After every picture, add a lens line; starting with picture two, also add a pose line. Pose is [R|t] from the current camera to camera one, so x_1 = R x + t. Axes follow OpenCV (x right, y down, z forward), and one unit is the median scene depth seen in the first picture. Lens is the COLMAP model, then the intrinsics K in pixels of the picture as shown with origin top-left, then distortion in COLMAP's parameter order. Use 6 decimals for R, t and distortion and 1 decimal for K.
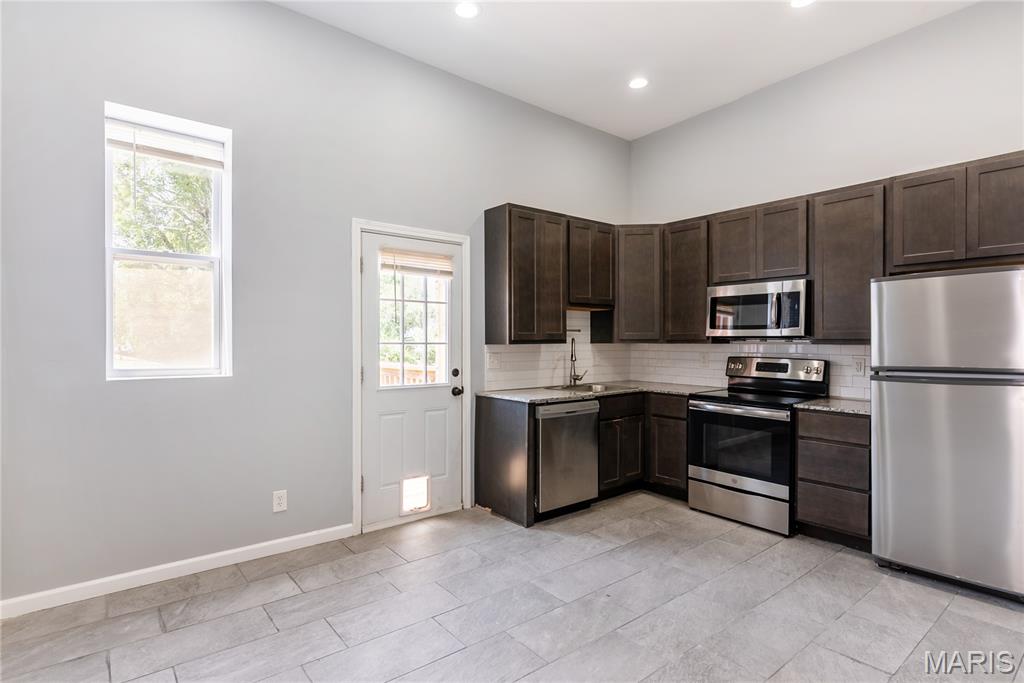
lens RADIAL K [[512.4, 0, 509.7], [0, 512.4, 342.2], [0, 0, 1]] dist [-0.002941, -0.000579]
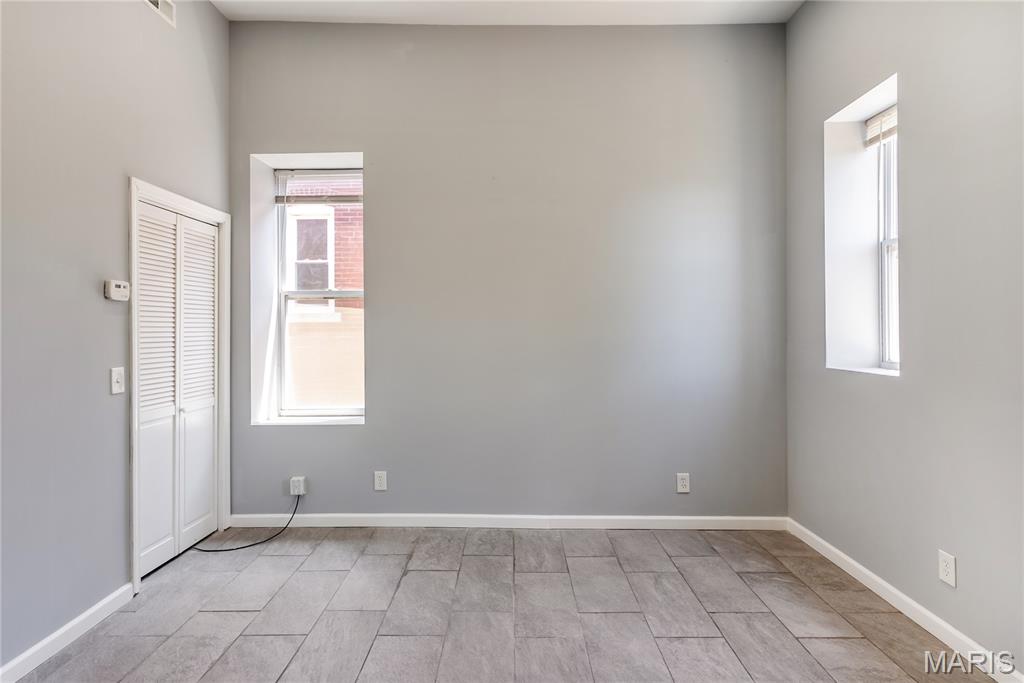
lens RADIAL K [[527.9, 0, 509.8], [0, 527.9, 326.3], [0, 0, 1]] dist [0.003609, 0.000687]
pose [[-0.627419, -0.005053, -0.778666, 0.401963], [0.001188, 0.999972, -0.007446, -0.007516], [0.778681, -0.005596, -0.627395, 0.844256]]
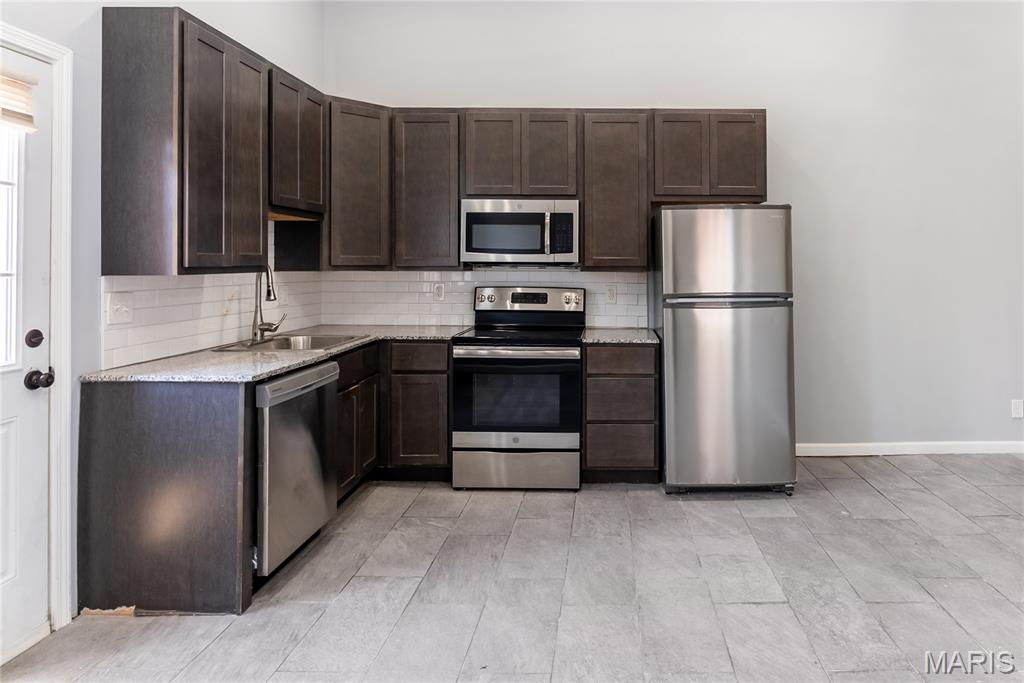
lens RADIAL K [[595.8, 0, 604.9], [0, 595.8, 257.1], [0, 0, 1]] dist [-0.004578, -0.001550]
pose [[0.623540, 0.011982, 0.781700, -0.215427], [-0.000481, 0.999888, -0.014943, -0.005957], [-0.781792, 0.008941, 0.623476, 0.294110]]
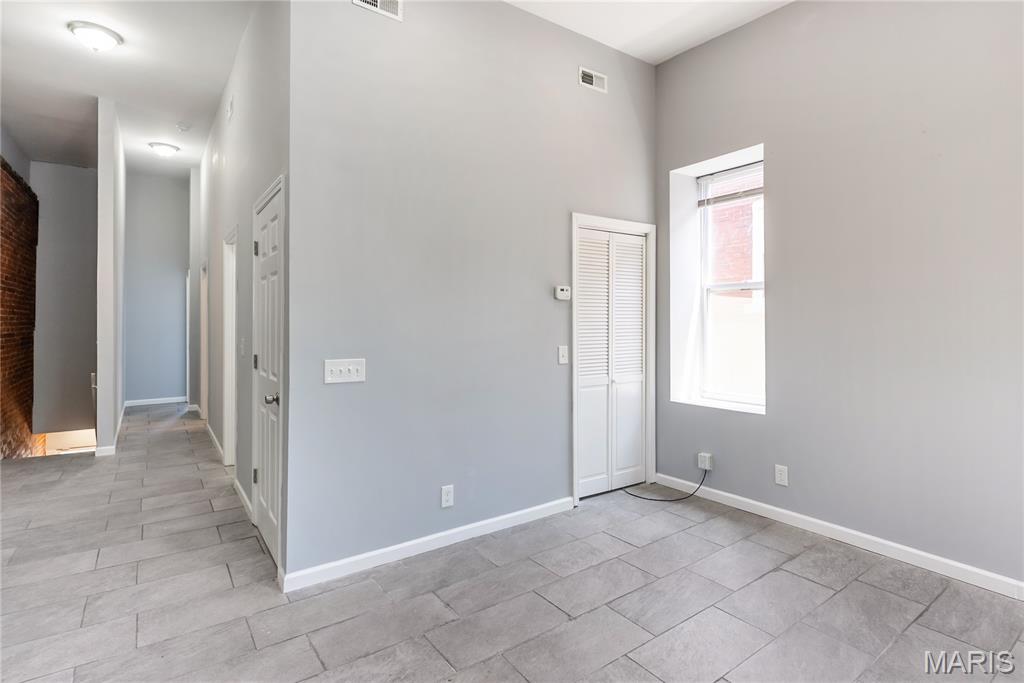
lens RADIAL K [[516.1, 0, 511.4], [0, 516.1, 316.3], [0, 0, 1]] dist [-0.003807, -0.000405]
pose [[-0.998836, -0.001932, 0.048197, 0.238173], [-0.002221, 0.999980, -0.005950, -0.009562], [-0.048184, -0.006050, -0.998820, 0.993392]]
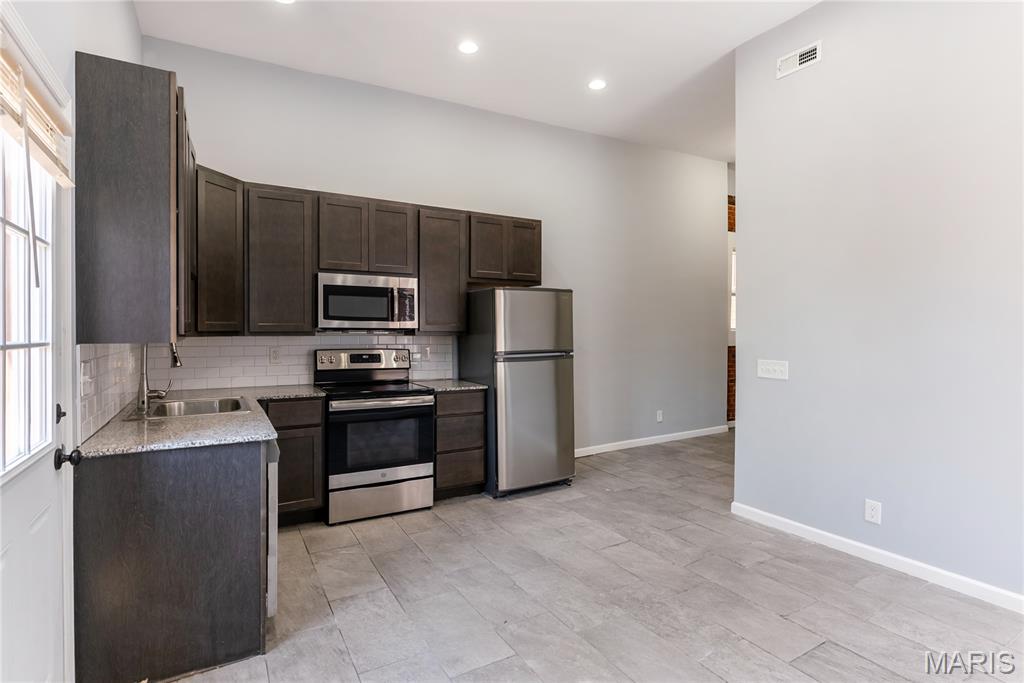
lens RADIAL K [[502.5, 0, 501.2], [0, 502.5, 328.7], [0, 0, 1]] dist [-0.002587, -0.000030]
pose [[0.159992, 0.001374, 0.987117, -0.478569], [0.000893, 0.999998, -0.001537, -0.009577], [-0.987118, 0.001127, 0.159991, 0.618239]]
